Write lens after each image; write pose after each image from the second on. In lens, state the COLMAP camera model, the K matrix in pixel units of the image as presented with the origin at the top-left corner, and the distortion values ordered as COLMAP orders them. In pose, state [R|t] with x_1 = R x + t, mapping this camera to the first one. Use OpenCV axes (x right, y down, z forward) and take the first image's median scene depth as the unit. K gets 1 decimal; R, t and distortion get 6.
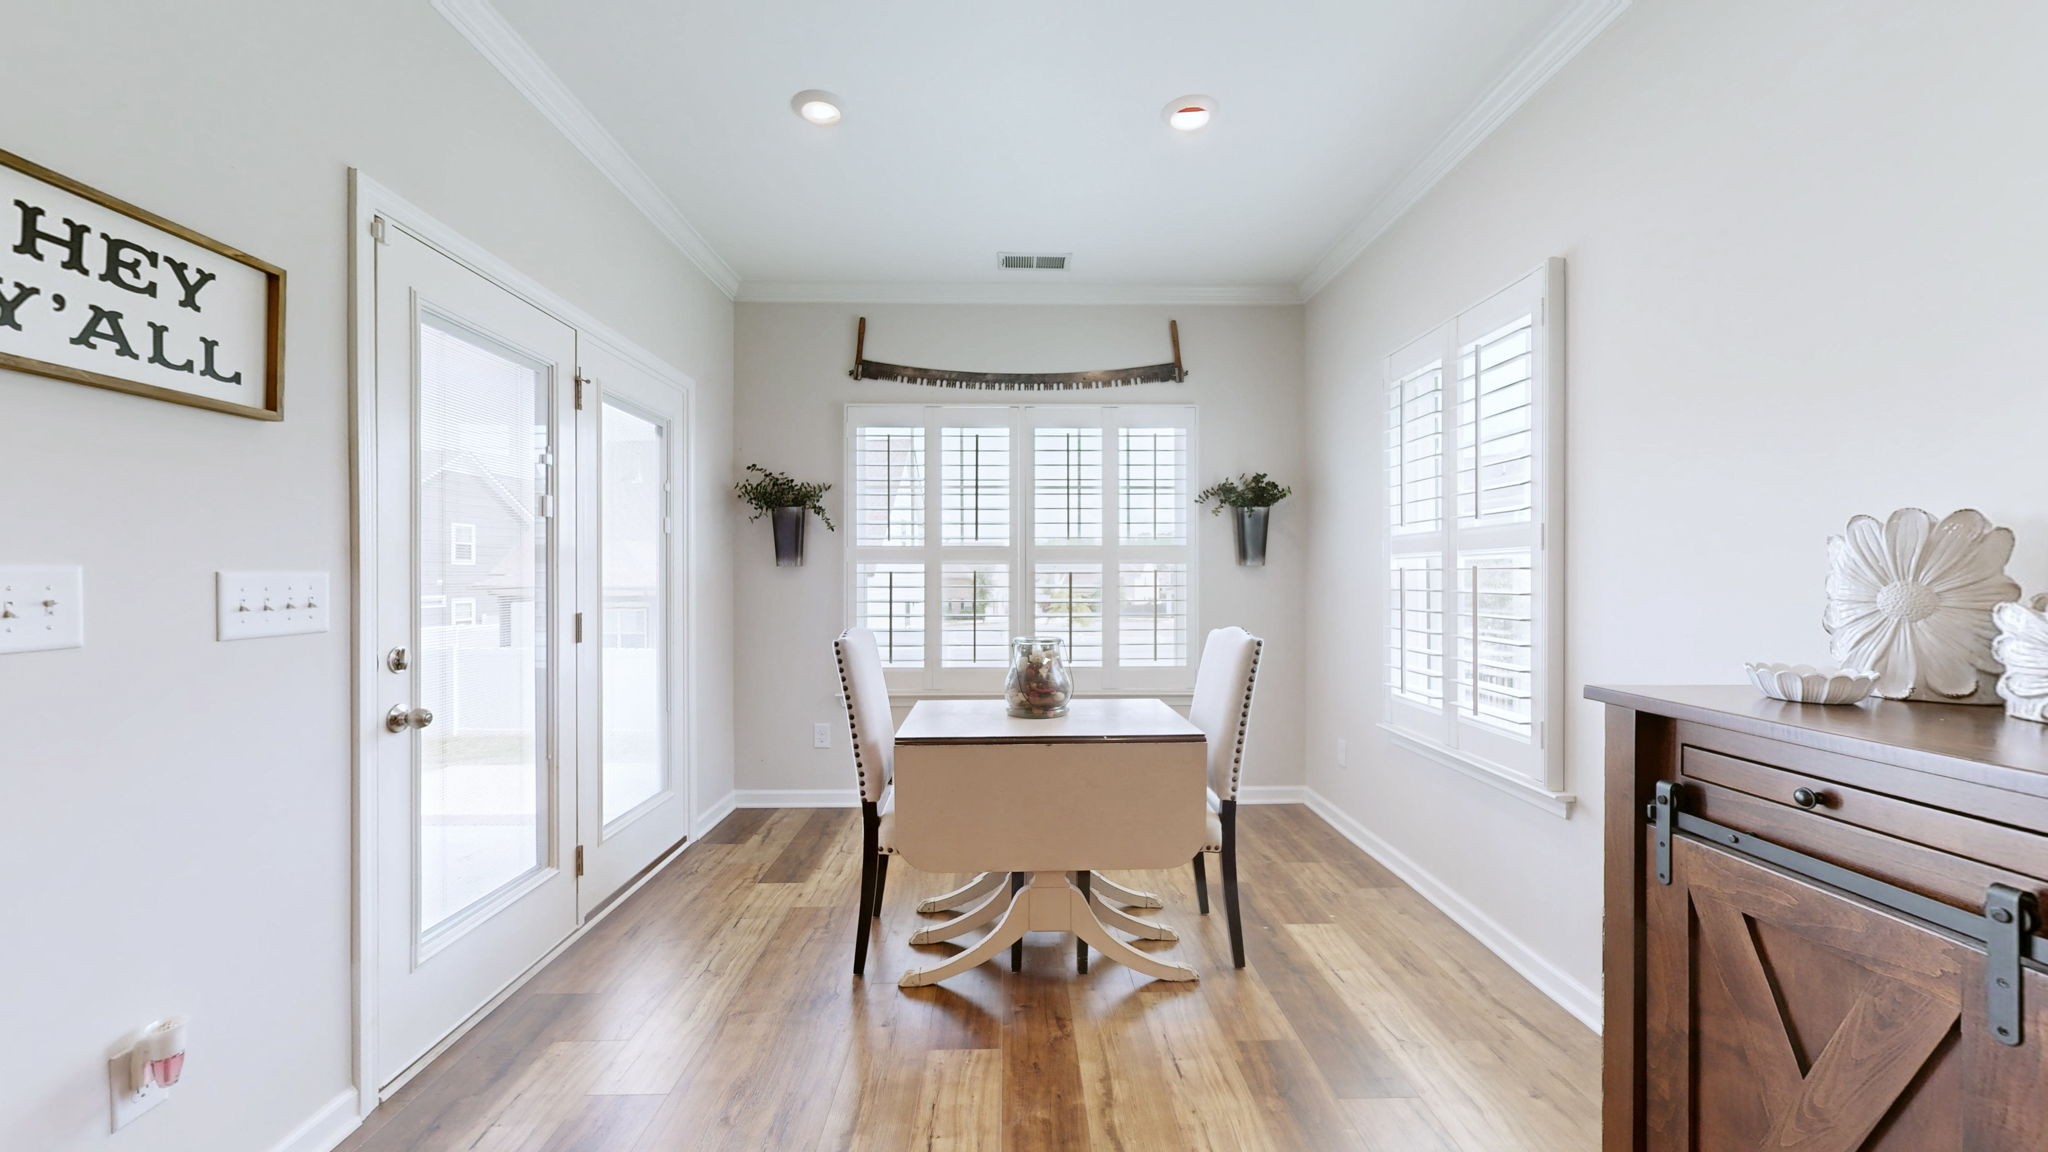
lens RADIAL K [[757.8, 0, 1021.4], [0, 757.8, 575.4], [0, 0, 1]] dist [0.001281, 0.000261]
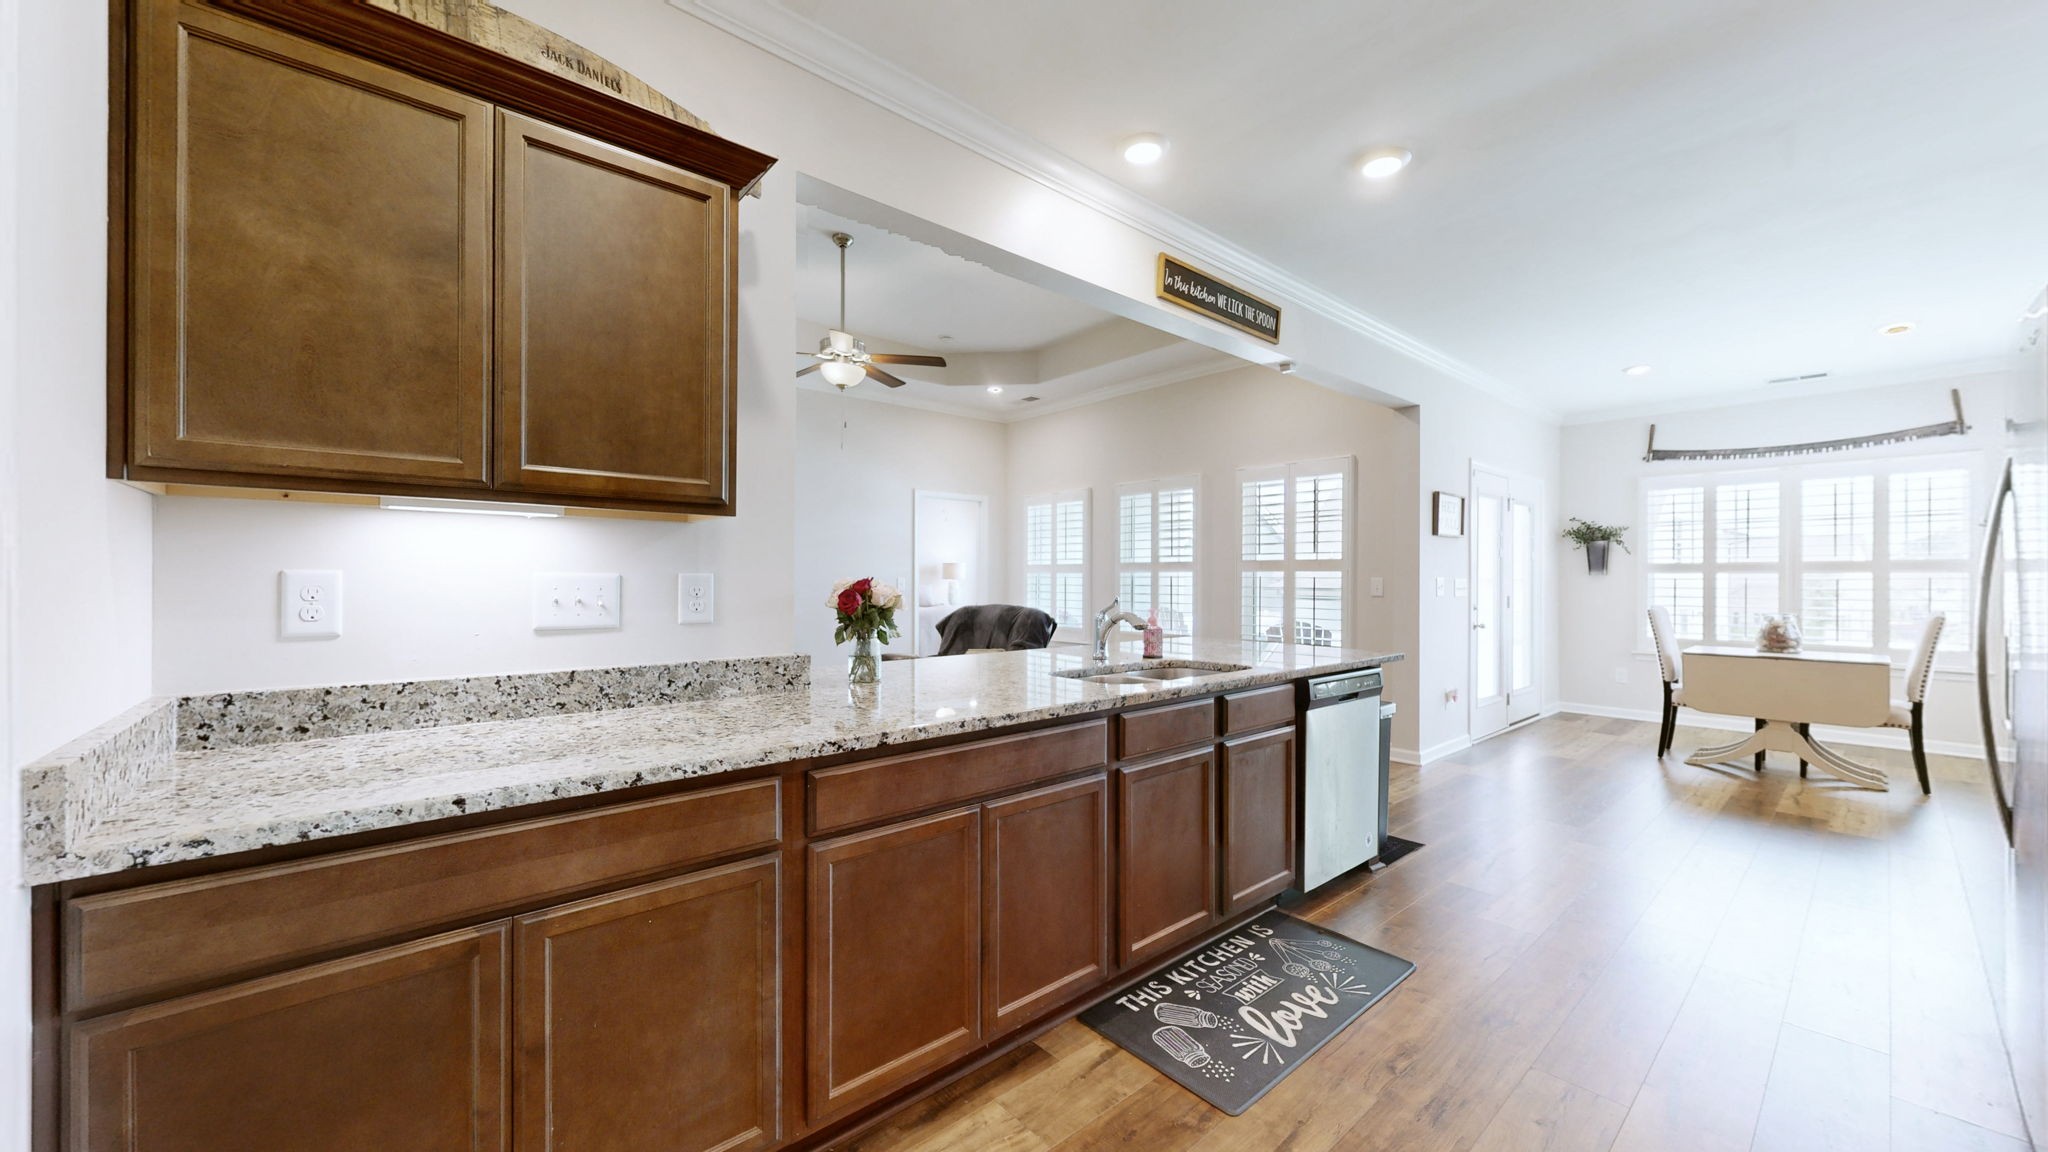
lens RADIAL K [[757.8, 0, 1028.6], [0, 757.8, 581.0], [0, 0, 1]] dist [0.001281, 0.000261]
pose [[0.652665, 0.004521, -0.757633, 0.153911], [-0.006213, 0.999981, 0.000615, 0.007411], [0.757621, 0.004306, 0.652680, -1.096733]]
